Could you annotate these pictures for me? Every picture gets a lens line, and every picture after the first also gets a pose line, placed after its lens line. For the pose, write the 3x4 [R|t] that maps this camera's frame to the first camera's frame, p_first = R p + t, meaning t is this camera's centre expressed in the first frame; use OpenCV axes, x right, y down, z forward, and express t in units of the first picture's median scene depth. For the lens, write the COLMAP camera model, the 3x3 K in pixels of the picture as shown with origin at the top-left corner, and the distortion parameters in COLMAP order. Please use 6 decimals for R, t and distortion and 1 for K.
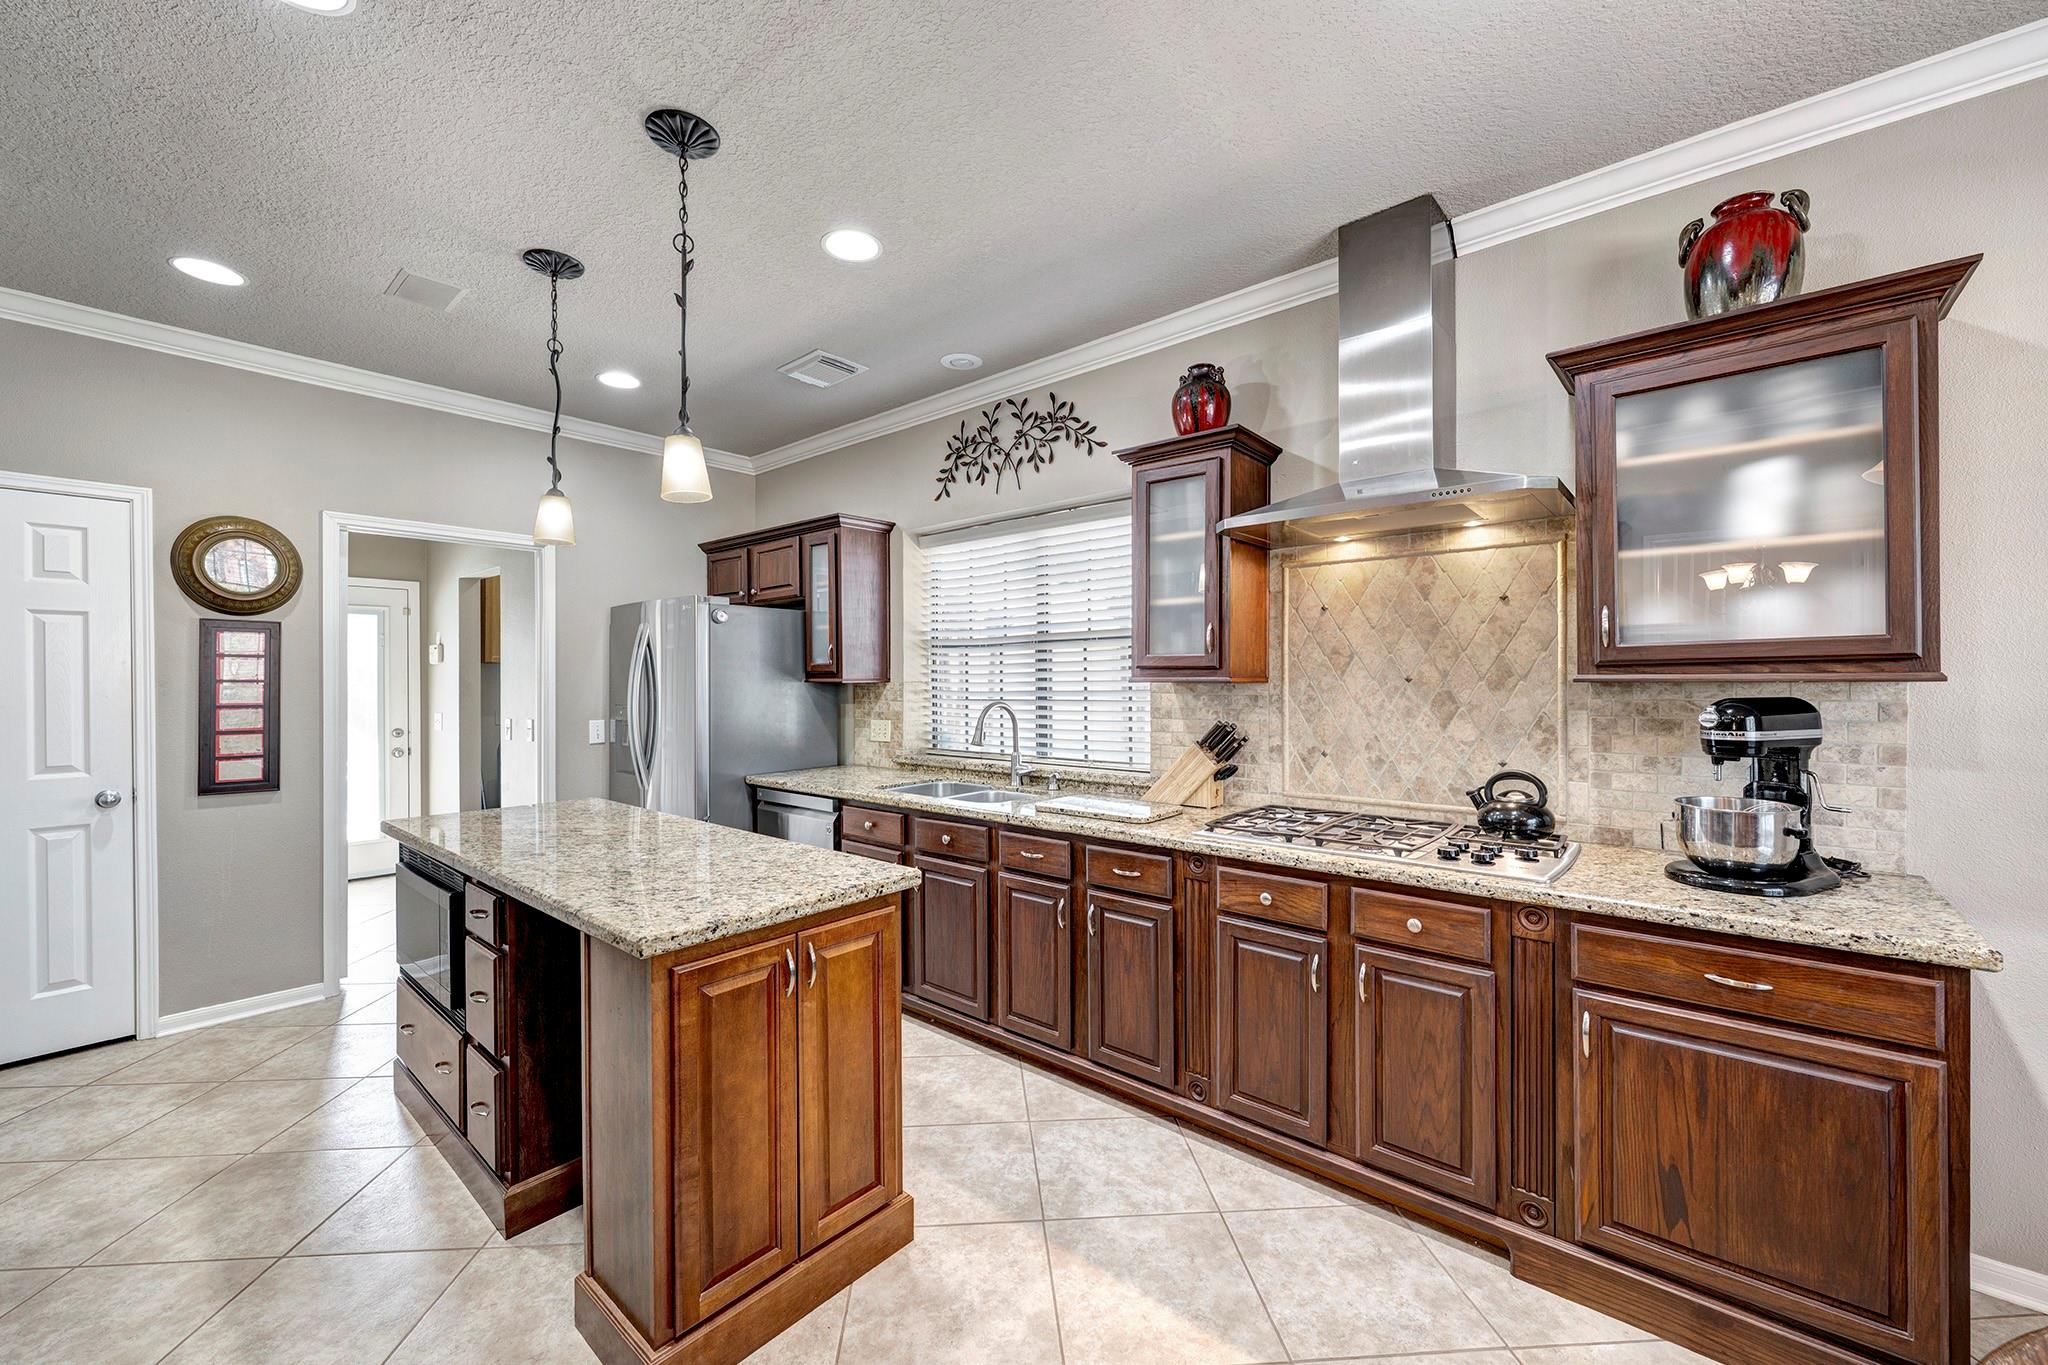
lens RADIAL K [[804.0, 0, 1025.8], [0, 804.0, 677.0], [0, 0, 1]] dist [0.001230, 0.000129]
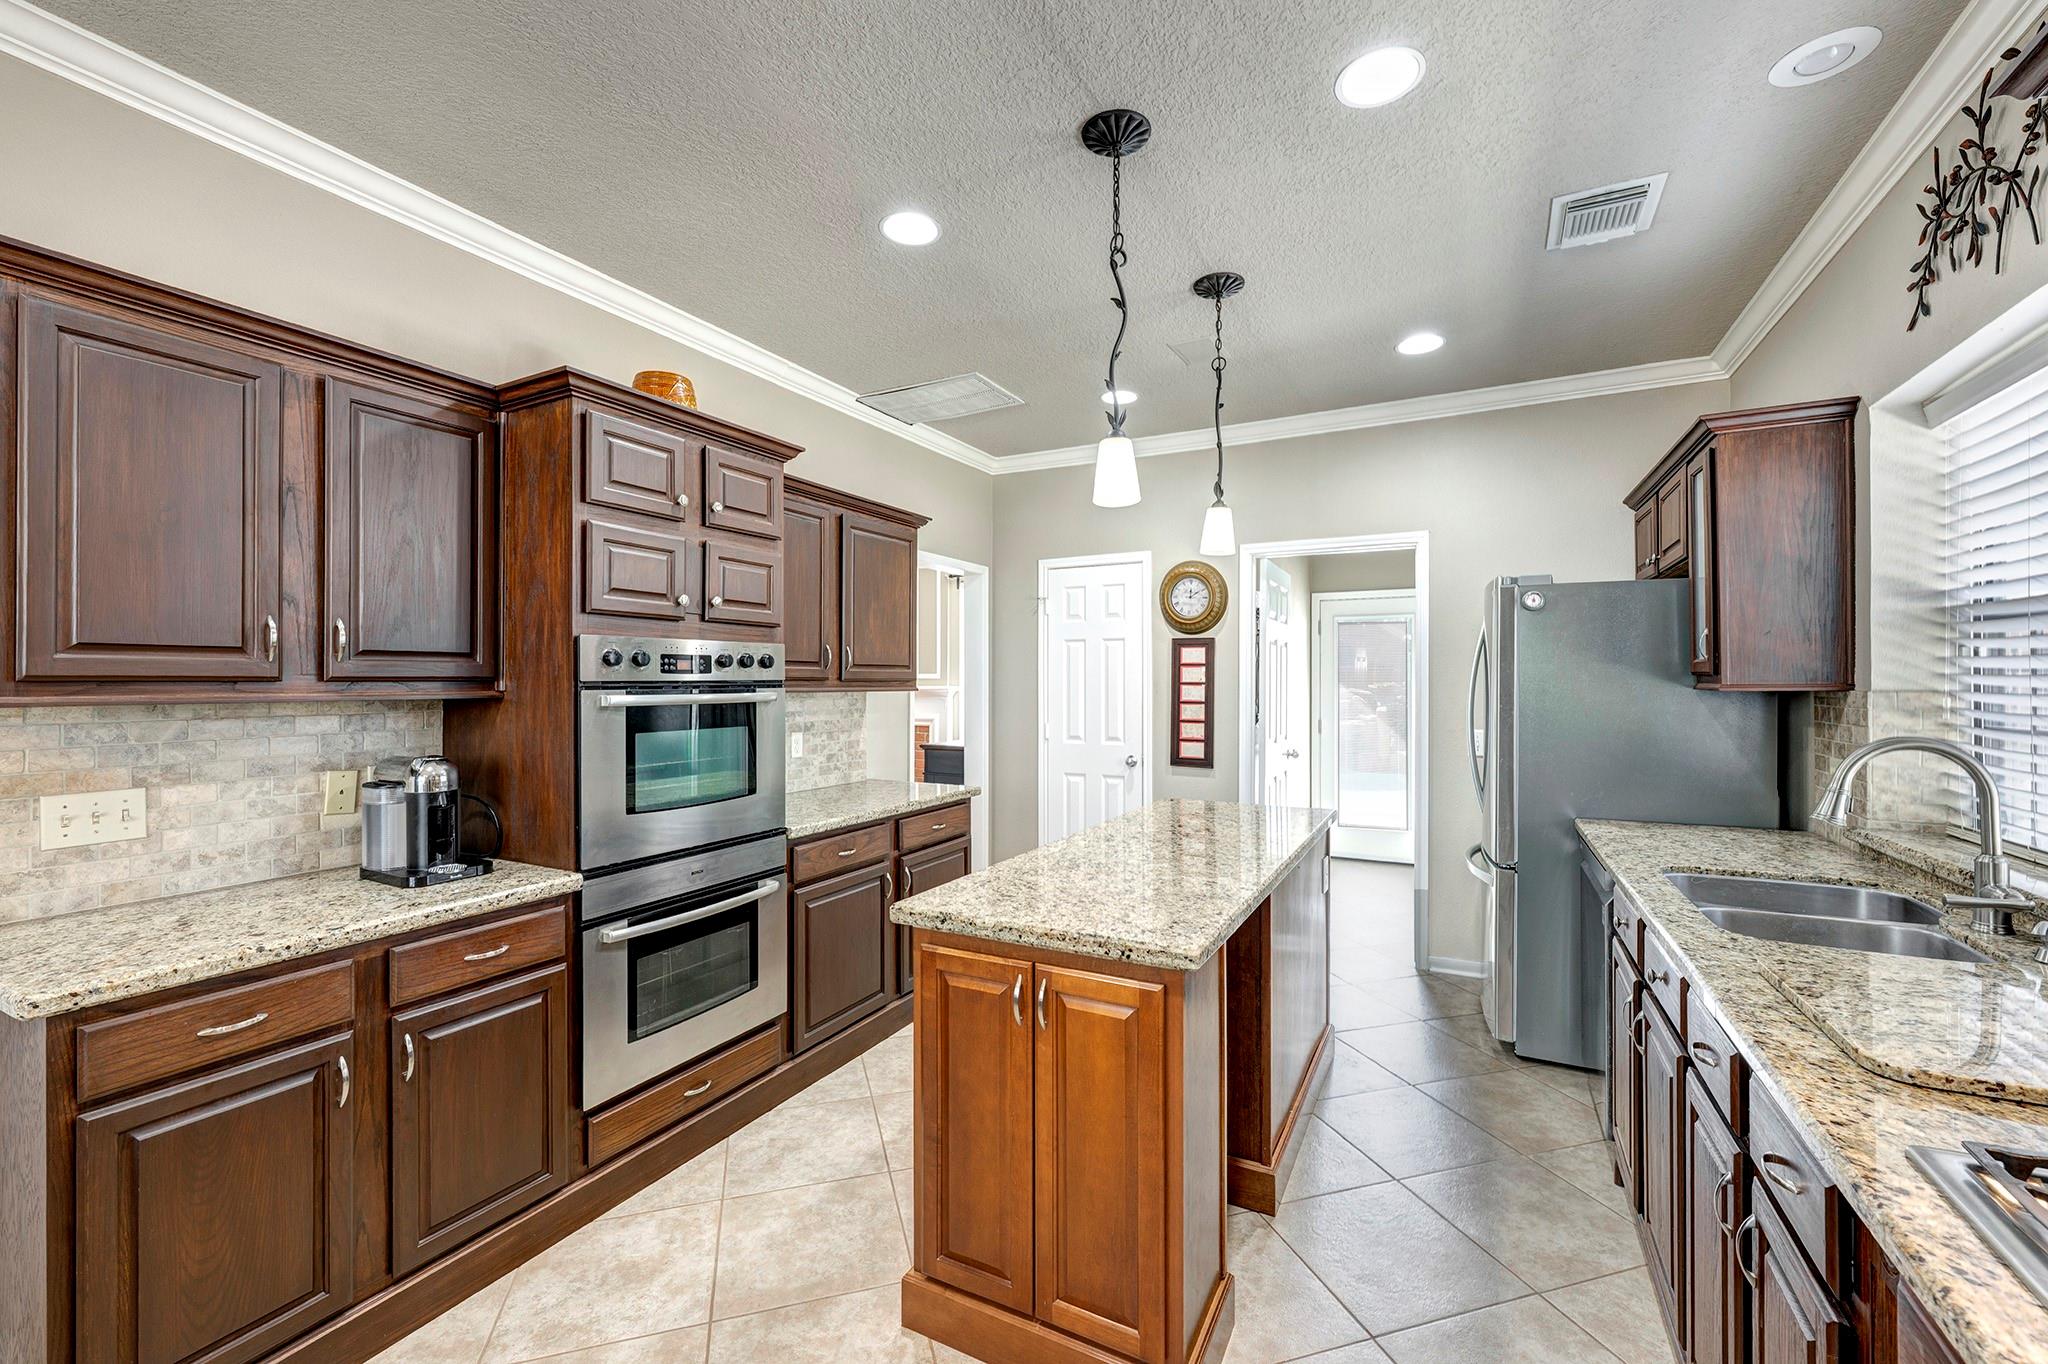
lens RADIAL K [[859.2, 0, 1021.0], [0, 859.2, 677.5], [0, 0, 1]] dist [-0.002031, -0.000500]
pose [[0.209304, -0.002106, -0.977848, 0.355892], [0.001115, 0.999998, -0.001915, -0.002532], [0.977850, -0.000689, 0.209306, 0.412866]]
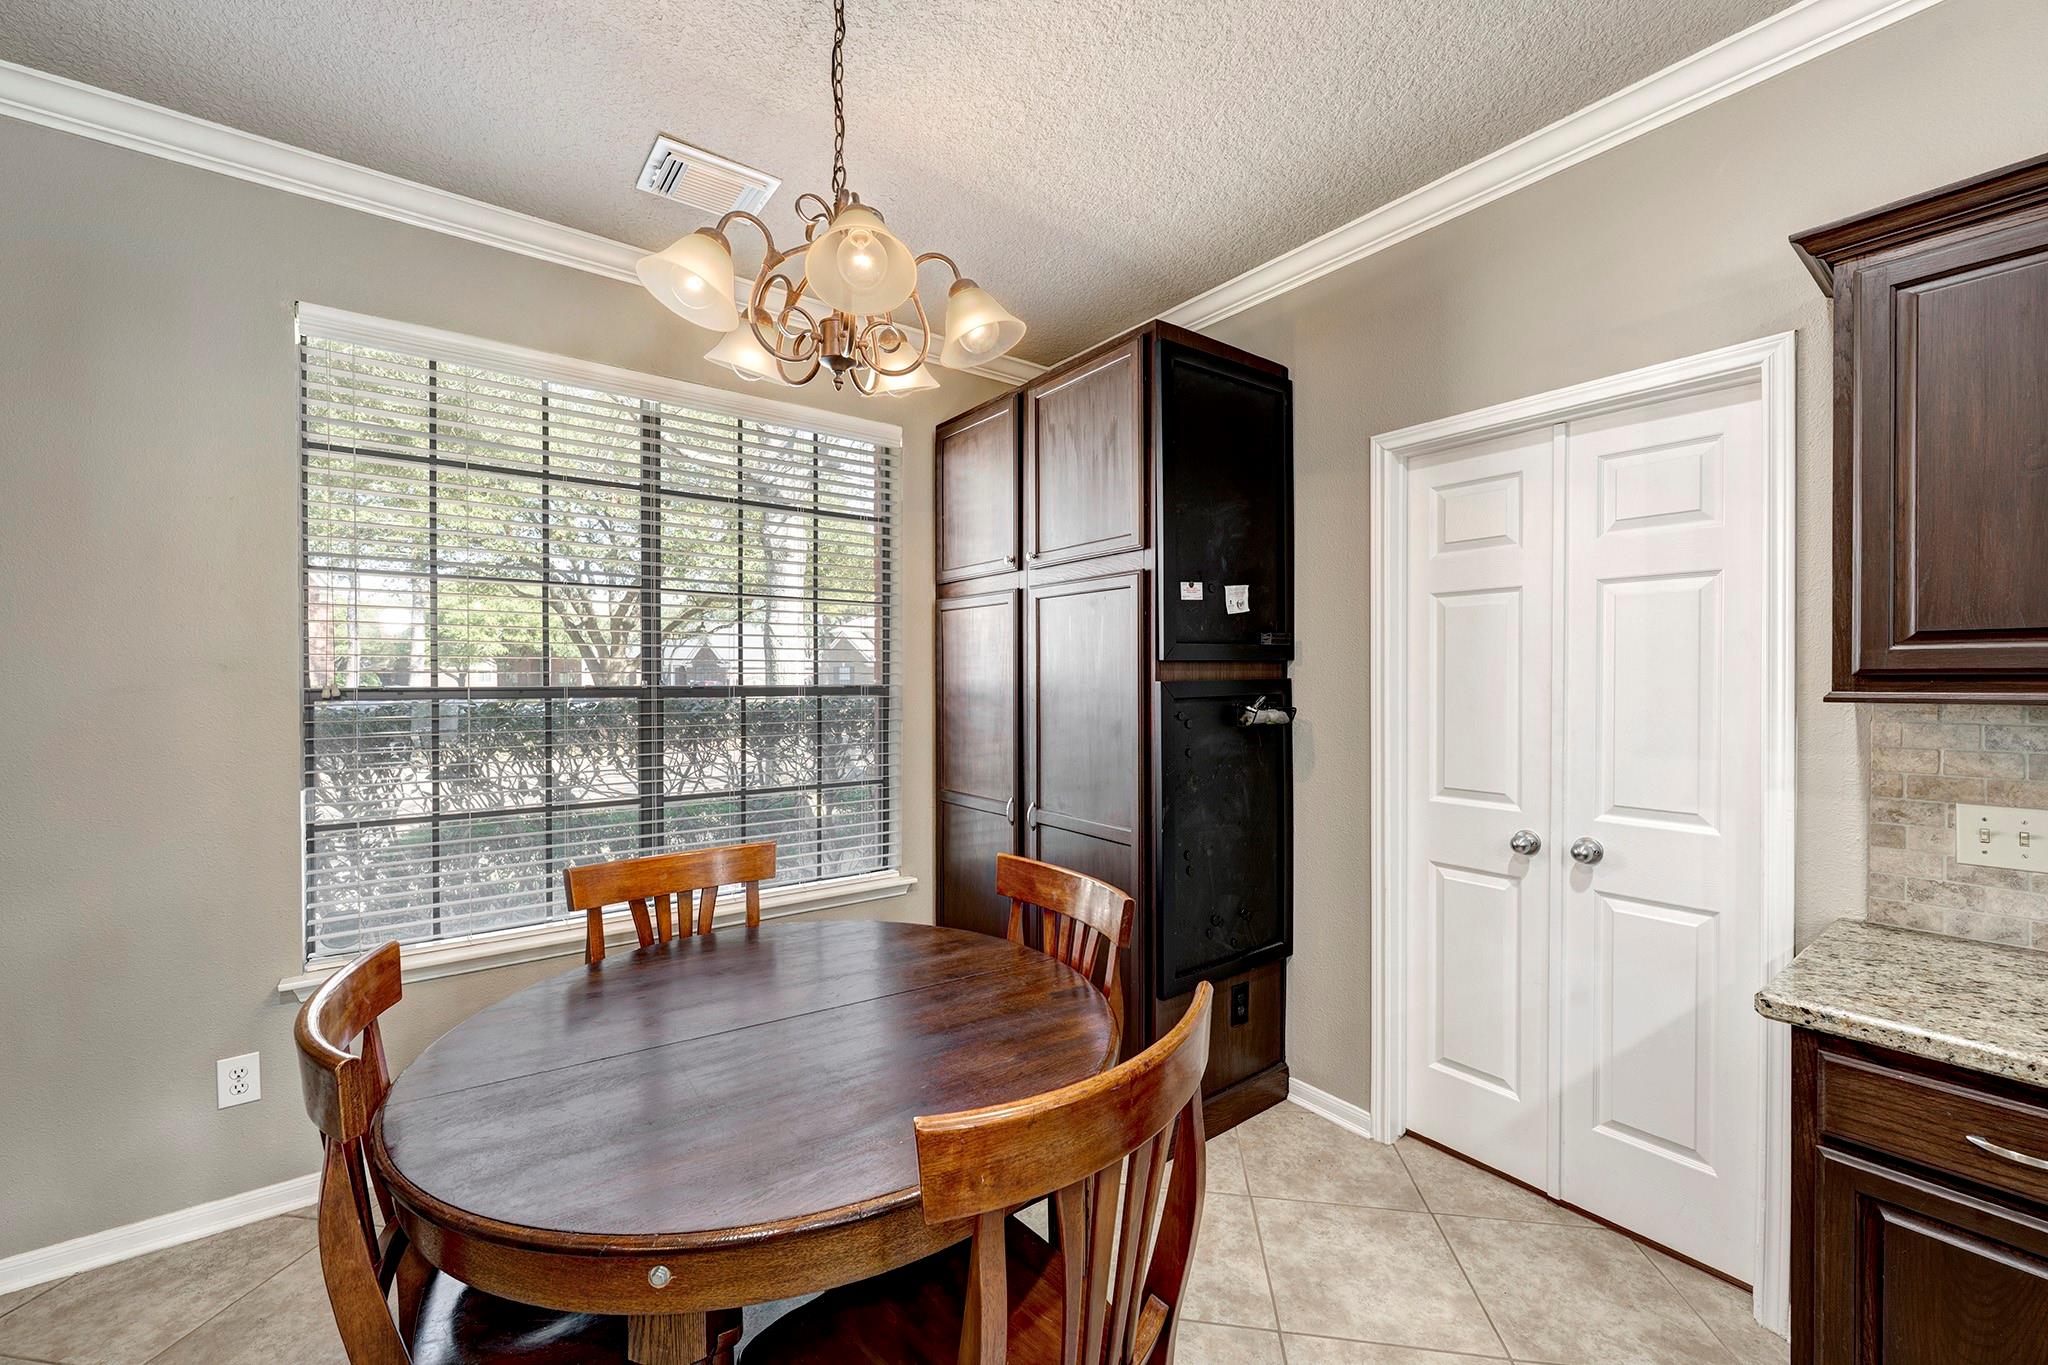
lens RADIAL K [[804.0, 0, 1031.6], [0, 804.0, 681.3], [0, 0, 1]] dist [0.001230, 0.000129]
pose [[-0.976894, 0.003547, 0.213693, 0.106592], [0.003967, 0.999991, 0.001538, -0.001318], [-0.213685, 0.002350, -0.976900, 0.484551]]
